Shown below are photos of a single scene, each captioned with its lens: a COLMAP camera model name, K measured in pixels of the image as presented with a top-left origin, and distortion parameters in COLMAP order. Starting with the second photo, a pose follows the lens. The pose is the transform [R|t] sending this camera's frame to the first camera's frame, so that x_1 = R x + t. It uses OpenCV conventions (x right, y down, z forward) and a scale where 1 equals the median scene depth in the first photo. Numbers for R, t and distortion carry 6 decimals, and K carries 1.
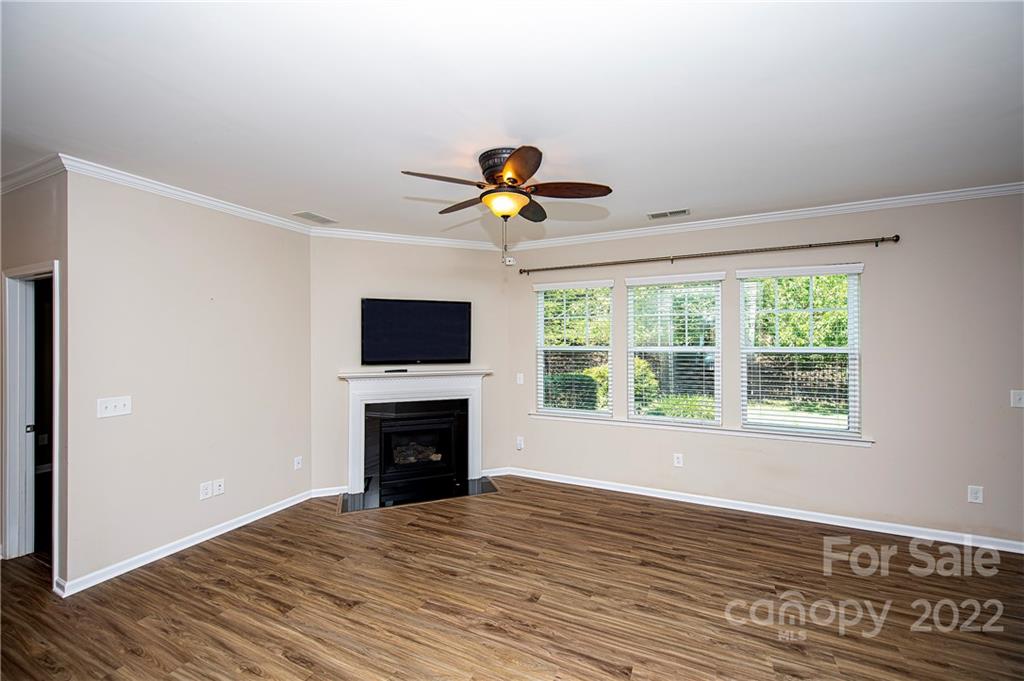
lens RADIAL K [[409.9, 0, 521.3], [0, 409.9, 339.4], [0, 0, 1]] dist [0.010261, -0.000195]
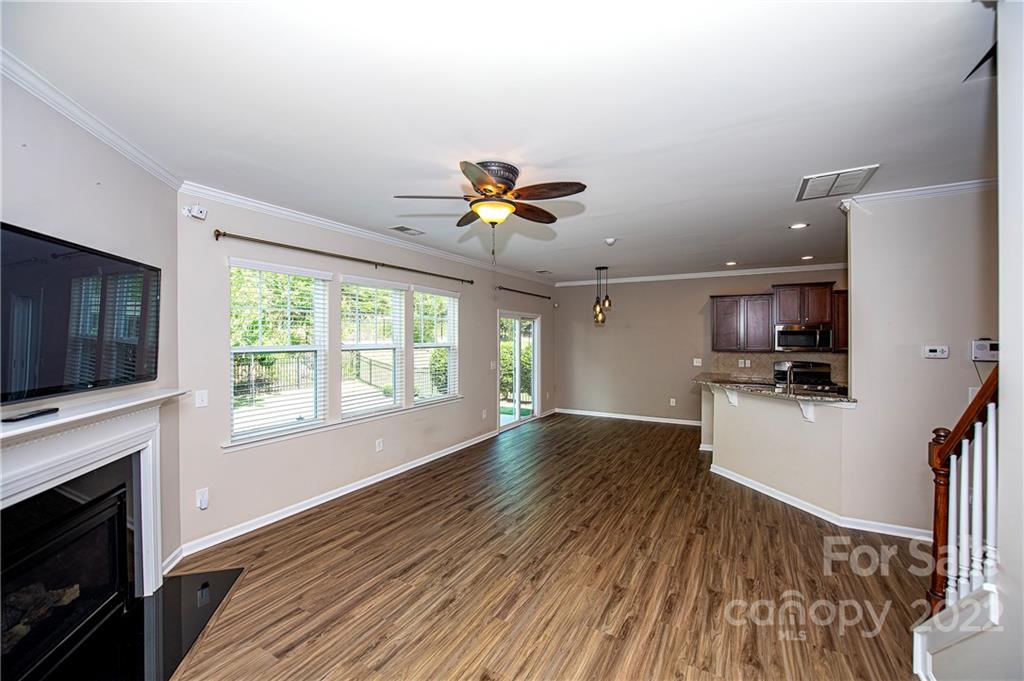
lens RADIAL K [[409.9, 0, 518.8], [0, 409.9, 342.2], [0, 0, 1]] dist [0.010261, -0.000195]
pose [[0.084501, -0.010863, 0.996364, -0.818082], [-0.001981, 0.999937, 0.011070, -0.000122], [-0.996421, -0.002909, 0.084474, 0.614721]]
